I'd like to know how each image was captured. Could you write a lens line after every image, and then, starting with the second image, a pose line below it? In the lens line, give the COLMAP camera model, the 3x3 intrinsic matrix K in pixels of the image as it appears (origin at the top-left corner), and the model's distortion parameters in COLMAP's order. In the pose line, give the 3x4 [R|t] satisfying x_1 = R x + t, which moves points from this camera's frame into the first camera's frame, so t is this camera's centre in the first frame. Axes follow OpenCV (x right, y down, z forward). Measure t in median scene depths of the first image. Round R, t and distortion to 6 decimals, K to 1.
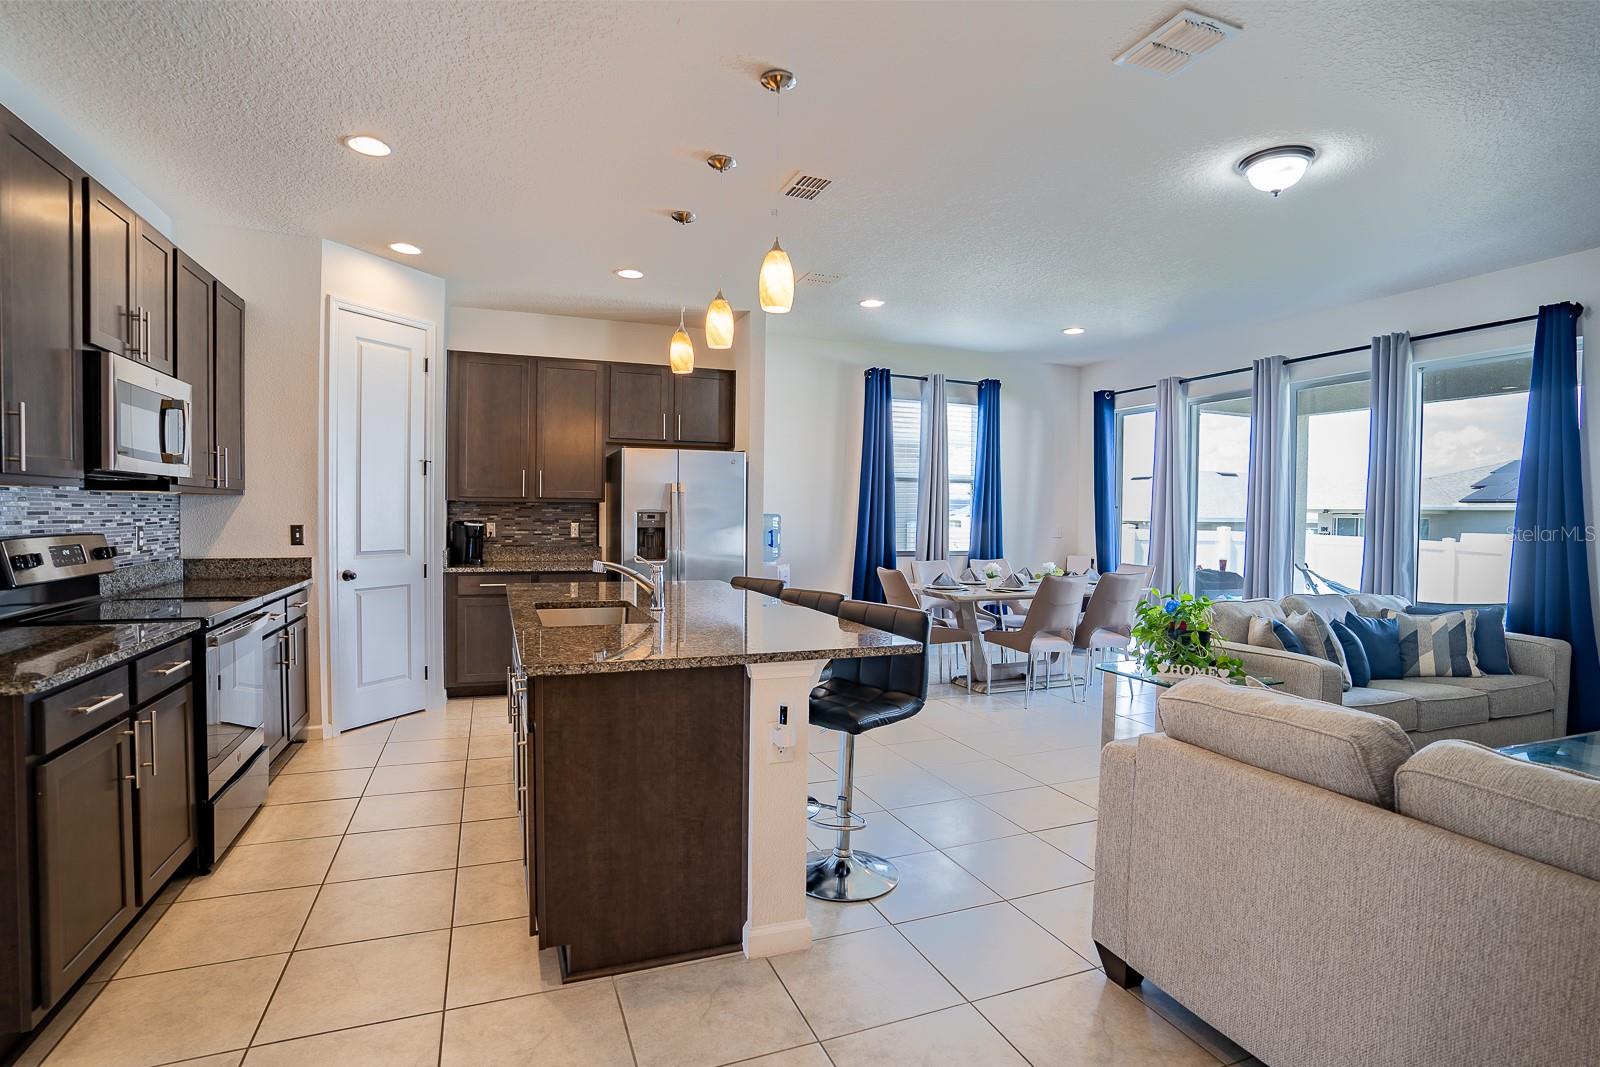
lens RADIAL K [[787.6, 0, 794.0], [0, 787.6, 531.0], [0, 0, 1]] dist [-0.072404, 0.031078]
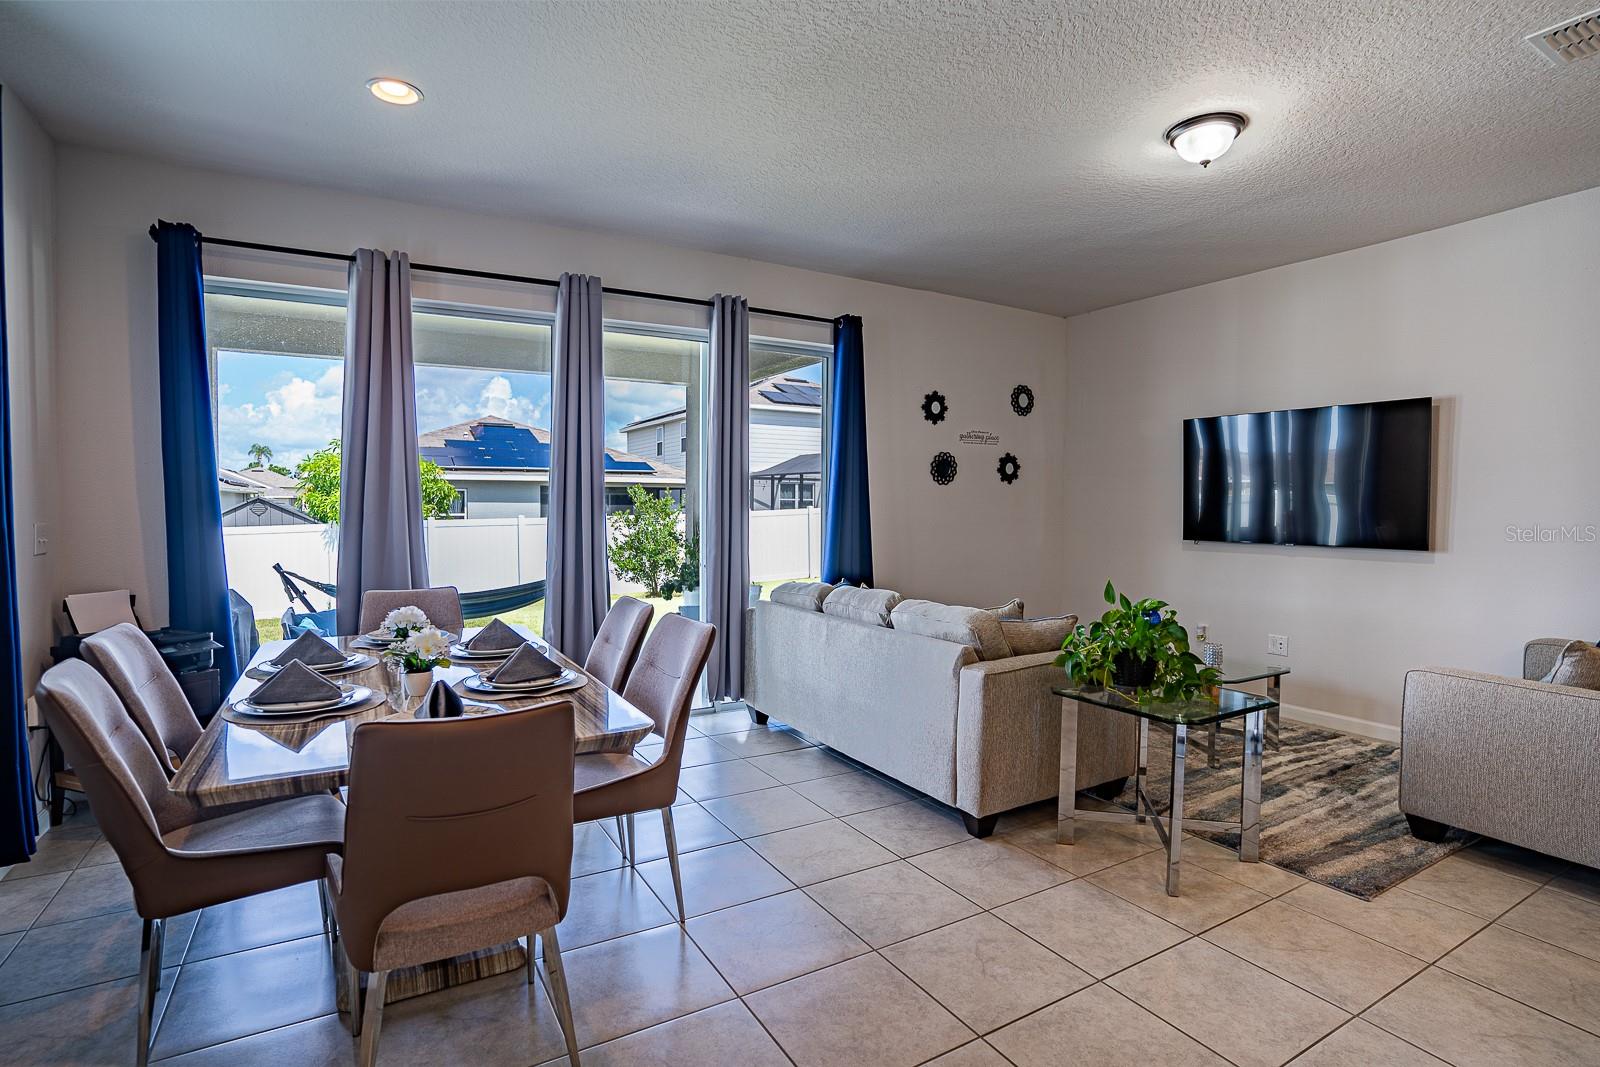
lens RADIAL K [[787.6, 0, 797.4], [0, 787.6, 528.9], [0, 0, 1]] dist [-0.072404, 0.031078]
pose [[-0.168903, -0.050141, 0.984357, -0.191467], [0.014555, 0.998469, 0.053357, -0.036619], [-0.985525, 0.023339, -0.167914, 1.288943]]
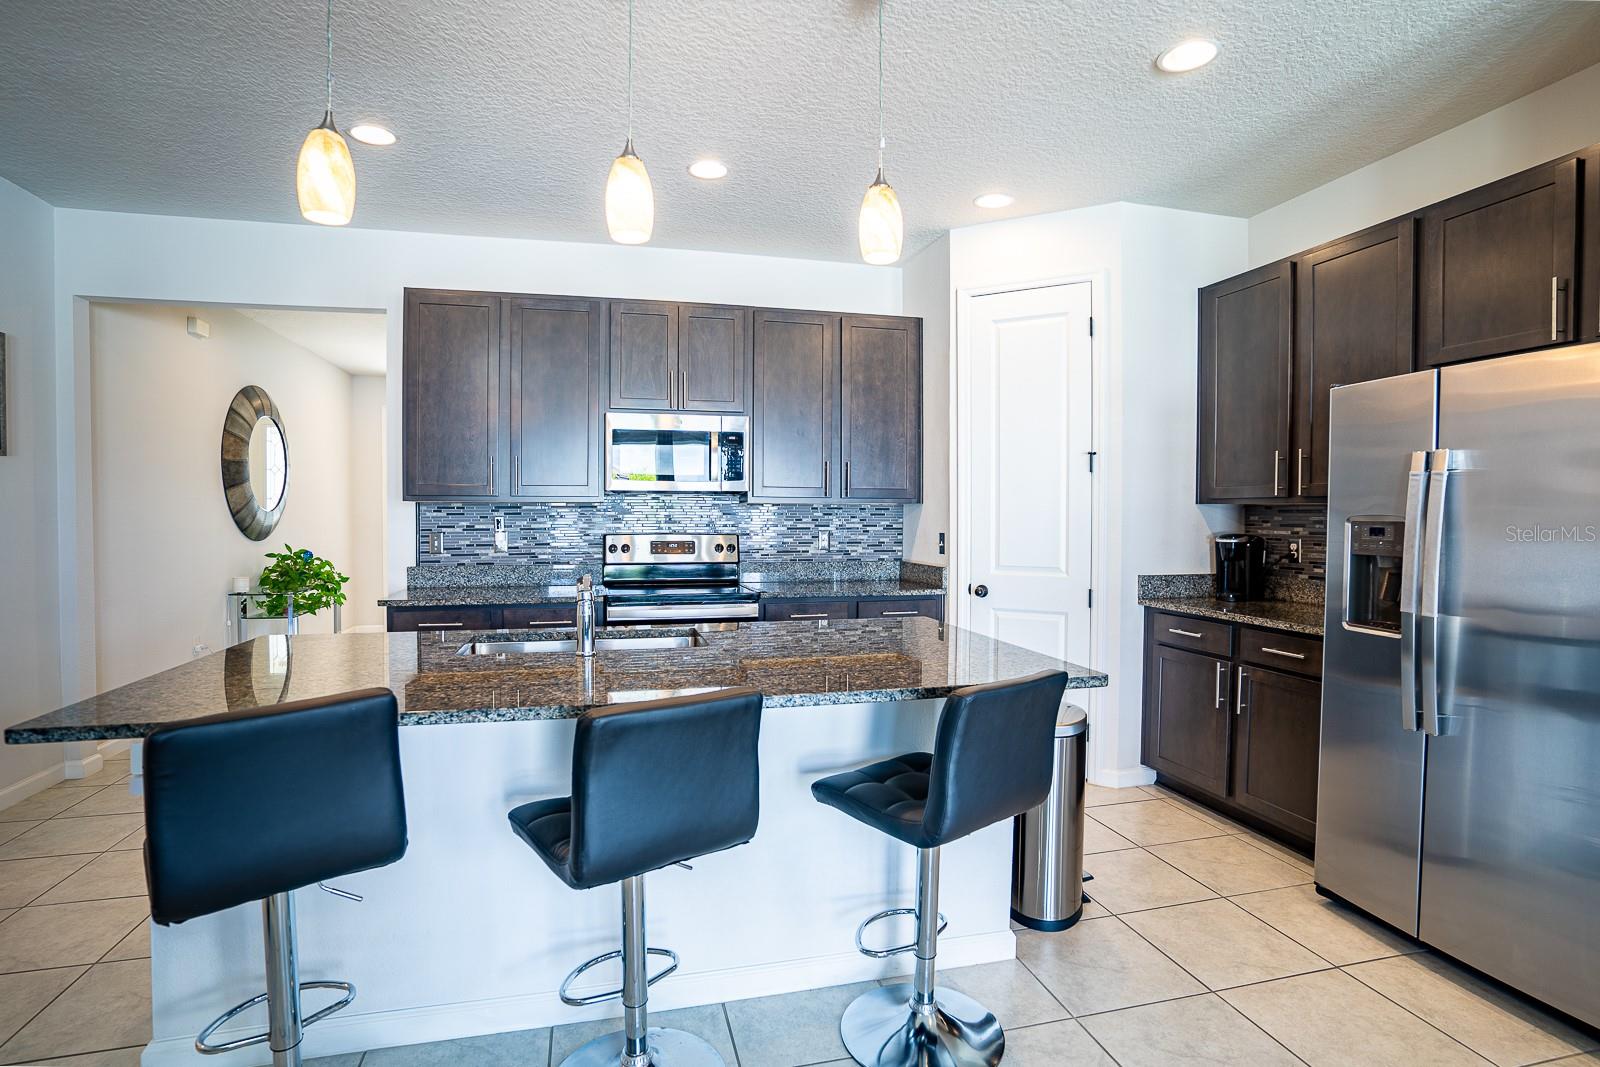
lens RADIAL K [[787.6, 0, 817.2], [0, 787.6, 543.9], [0, 0, 1]] dist [-0.072404, 0.031078]
pose [[-0.100885, 0.026365, -0.994549, 0.377321], [-0.030041, 0.999112, 0.029533, -0.019653], [0.994444, 0.032856, -0.100004, 0.973169]]
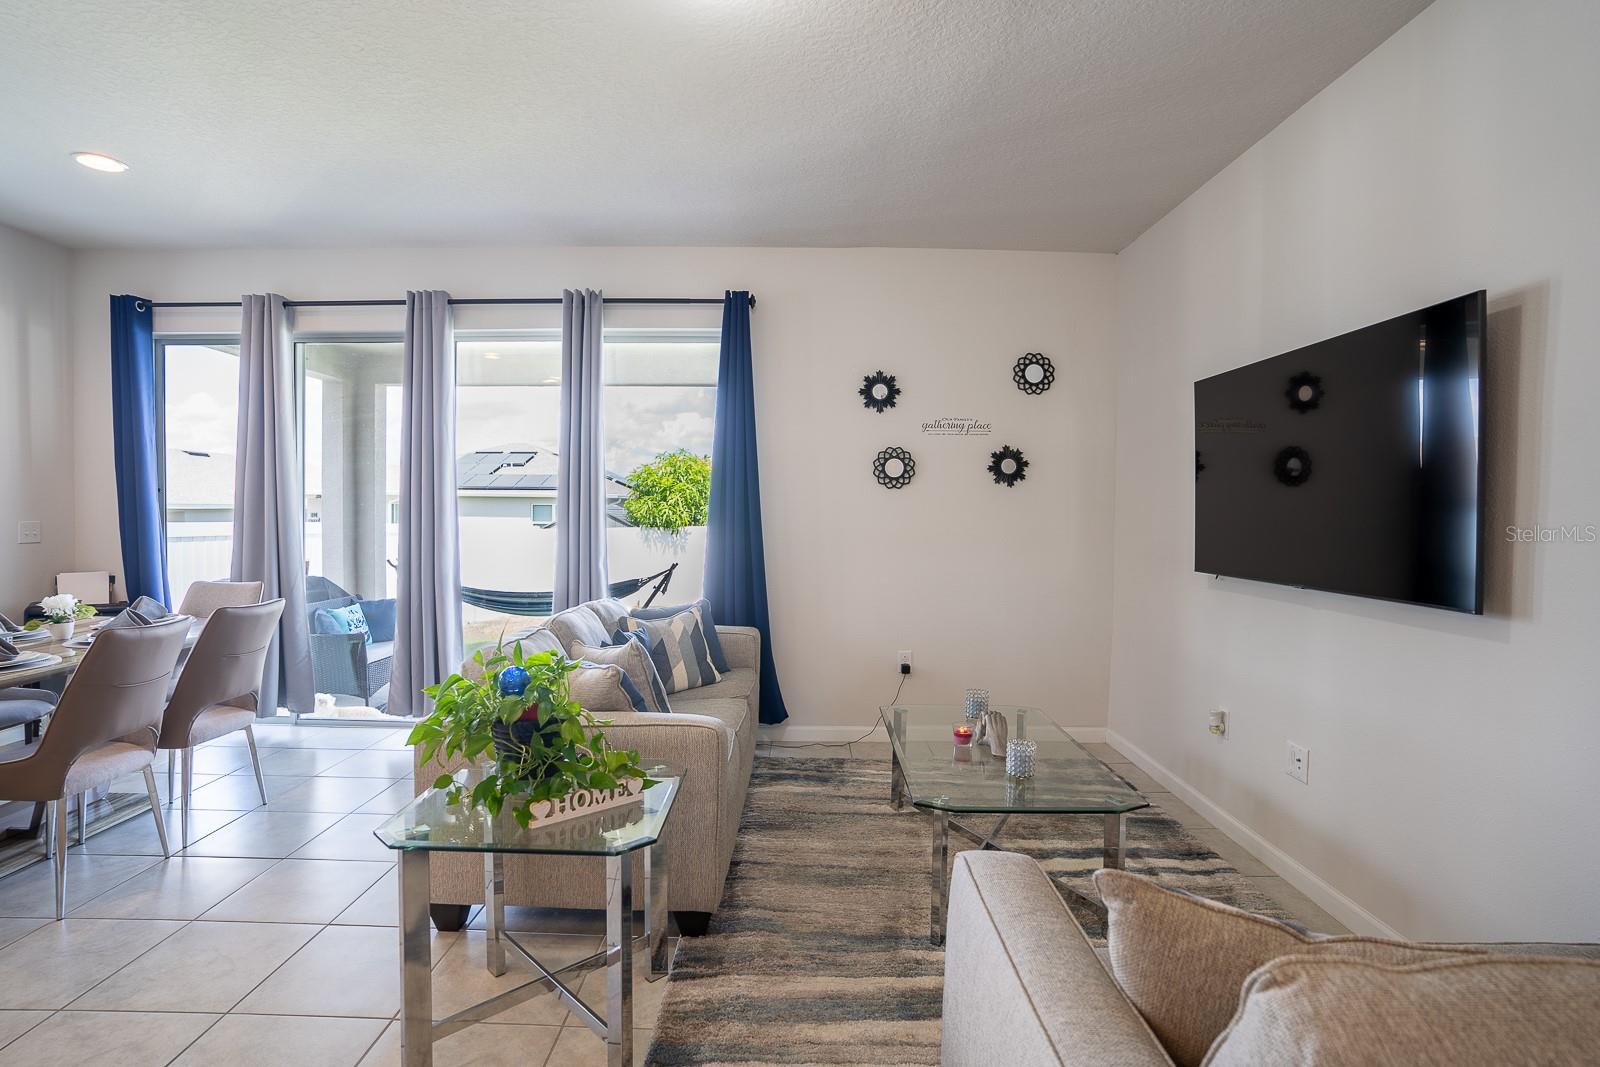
lens RADIAL K [[787.6, 0, 801.6], [0, 787.6, 530.0], [0, 0, 1]] dist [-0.072404, 0.031078]
pose [[0.361666, -0.033505, 0.931706, 0.061185], [0.017221, 0.999424, 0.029255, -0.014409], [-0.932149, 0.005464, 0.362034, 0.545415]]
